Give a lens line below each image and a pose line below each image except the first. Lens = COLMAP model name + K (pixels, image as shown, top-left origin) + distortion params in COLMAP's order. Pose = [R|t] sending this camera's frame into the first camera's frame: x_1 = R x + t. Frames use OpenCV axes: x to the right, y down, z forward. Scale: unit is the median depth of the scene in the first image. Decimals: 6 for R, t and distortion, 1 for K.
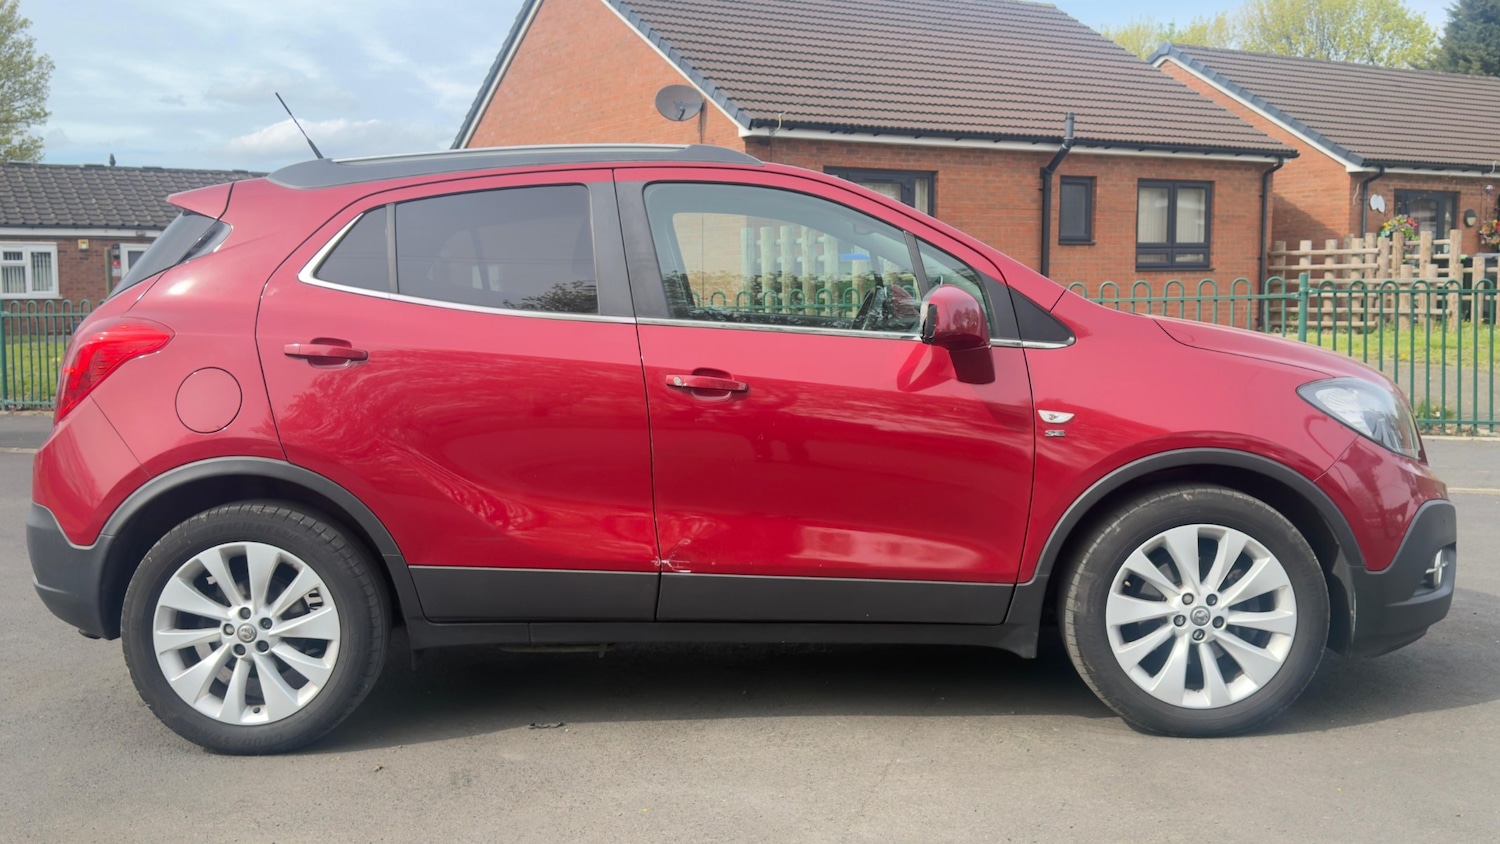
lens RADIAL K [[1483.4, 0, 743.3], [0, 1483.4, 419.4], [0, 0, 1]] dist [0.184780, -0.387514]
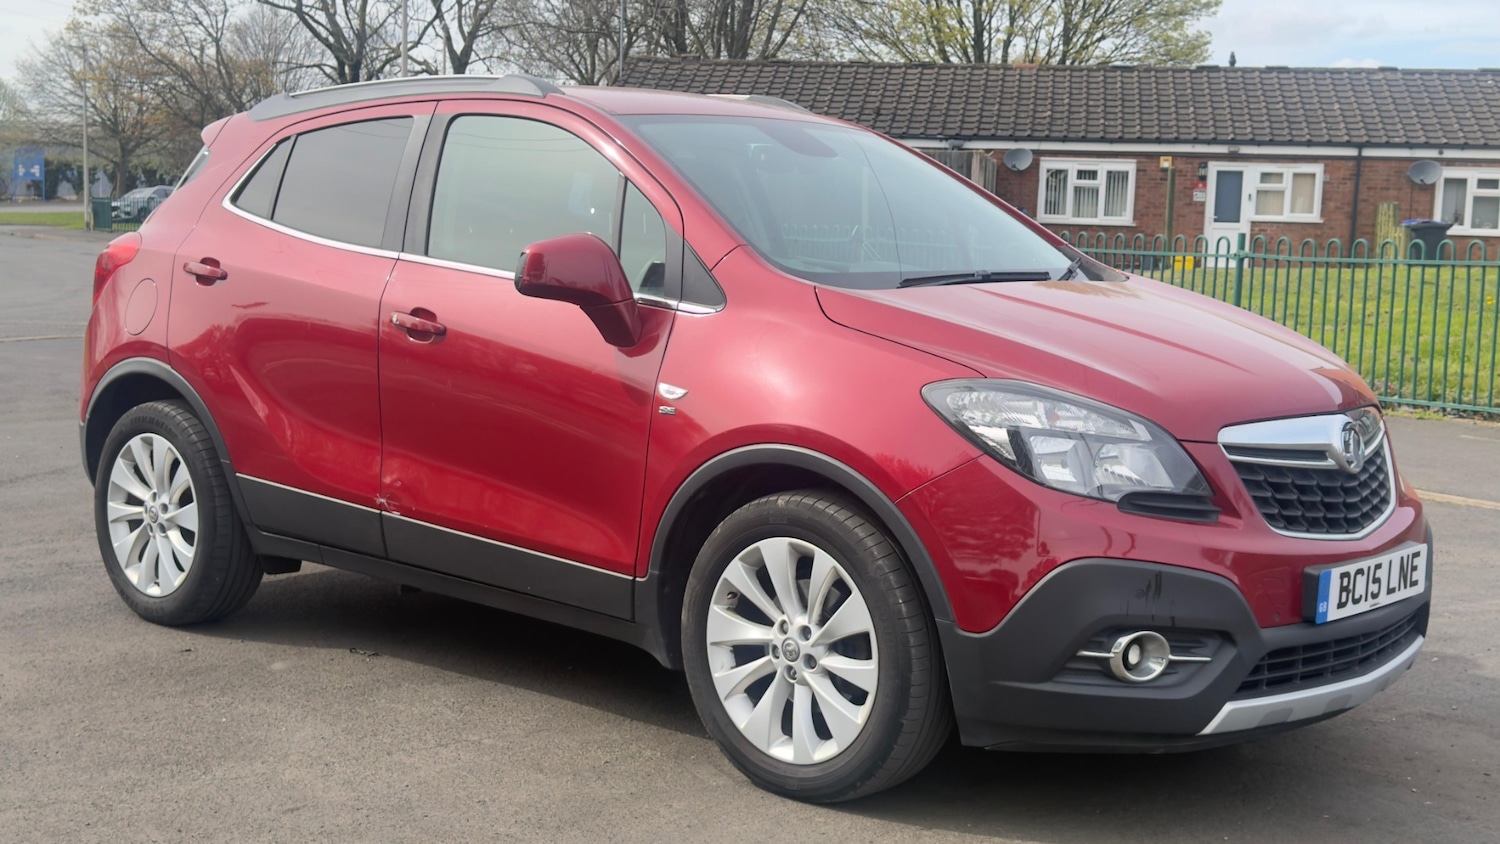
lens RADIAL K [[1956.9, 0, 749.4], [0, 1956.9, 416.6], [0, 0, 1]] dist [0.200185, -0.415609]
pose [[0.743948, 0.102319, -0.660357, 0.216547], [-0.093713, 0.994417, 0.048505, -0.010144], [0.661634, 0.025799, 0.749383, 0.039153]]
